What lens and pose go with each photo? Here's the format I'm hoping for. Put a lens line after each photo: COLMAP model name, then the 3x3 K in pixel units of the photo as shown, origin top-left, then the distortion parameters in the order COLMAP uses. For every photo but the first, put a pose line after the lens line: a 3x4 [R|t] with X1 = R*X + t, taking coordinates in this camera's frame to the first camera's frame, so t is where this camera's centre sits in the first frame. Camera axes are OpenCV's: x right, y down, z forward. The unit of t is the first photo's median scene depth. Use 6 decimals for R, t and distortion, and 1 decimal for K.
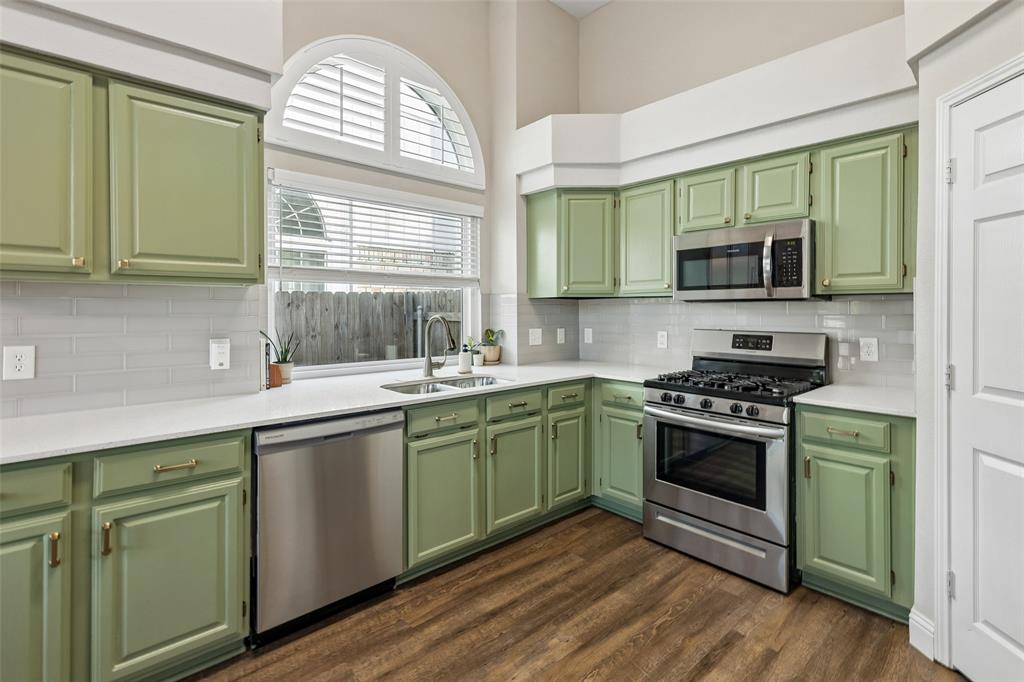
lens RADIAL K [[470.2, 0, 516.9], [0, 470.2, 310.1], [0, 0, 1]] dist [0.002590, 0.001142]
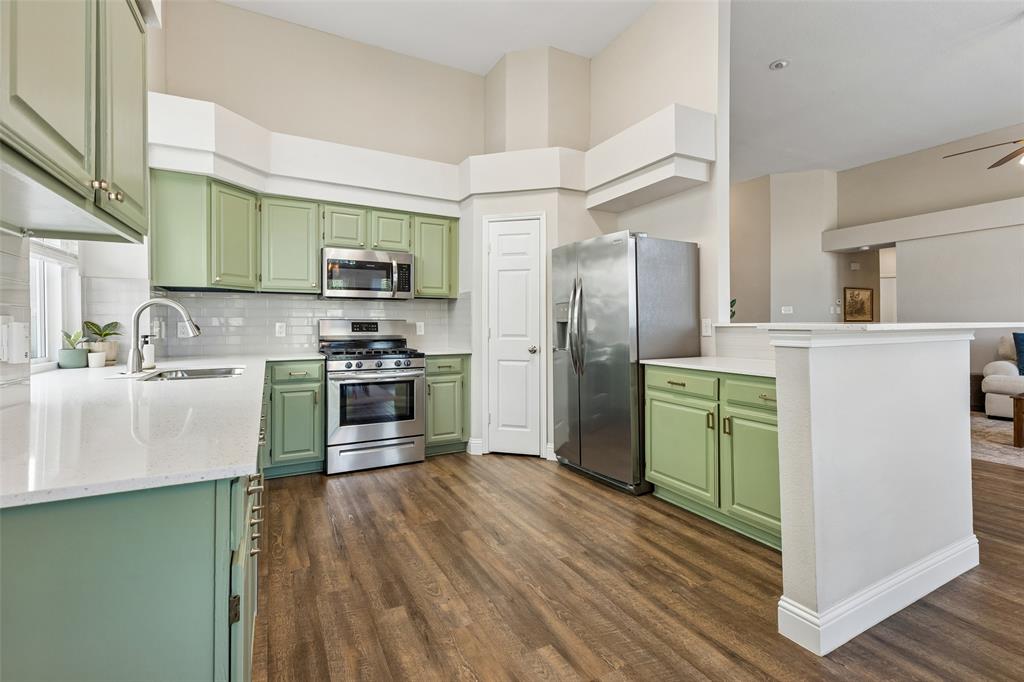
lens RADIAL K [[470.2, 0, 516.3], [0, 470.2, 320.3], [0, 0, 1]] dist [0.002590, 0.001142]
pose [[0.255380, 0.004880, 0.966828, -0.950045], [-0.003256, 0.999986, -0.004187, 0.058957], [-0.966835, -0.002079, 0.255393, 0.170244]]
